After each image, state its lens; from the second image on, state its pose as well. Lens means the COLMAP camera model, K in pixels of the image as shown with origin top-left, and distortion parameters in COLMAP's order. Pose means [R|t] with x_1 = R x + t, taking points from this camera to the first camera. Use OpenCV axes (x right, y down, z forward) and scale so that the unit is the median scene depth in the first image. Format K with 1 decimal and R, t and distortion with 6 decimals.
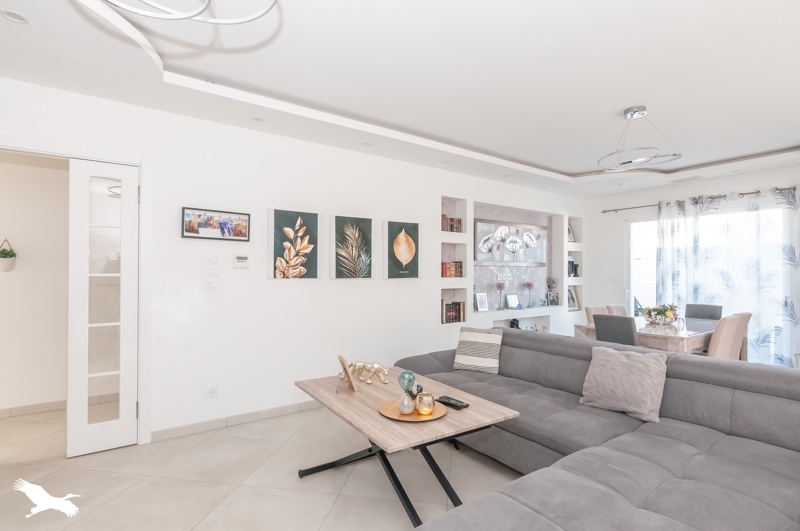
lens RADIAL K [[386.4, 0, 401.7], [0, 386.4, 268.2], [0, 0, 1]] dist [-0.006326, -0.000046]
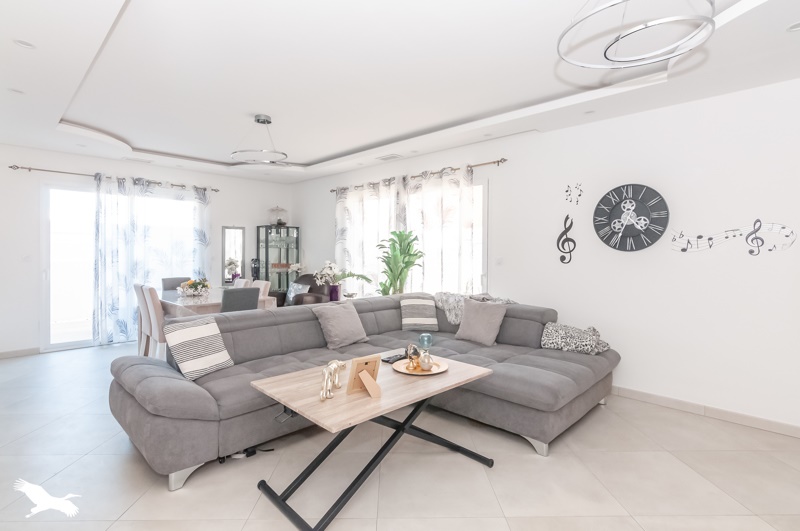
lens RADIAL K [[386.4, 0, 401.8], [0, 386.4, 261.7], [0, 0, 1]] dist [-0.006326, -0.000046]
pose [[-0.190066, -0.026273, 0.981420, -0.423043], [-0.016730, 0.999583, 0.023520, 0.007535], [-0.981629, -0.011949, -0.190426, 0.494225]]
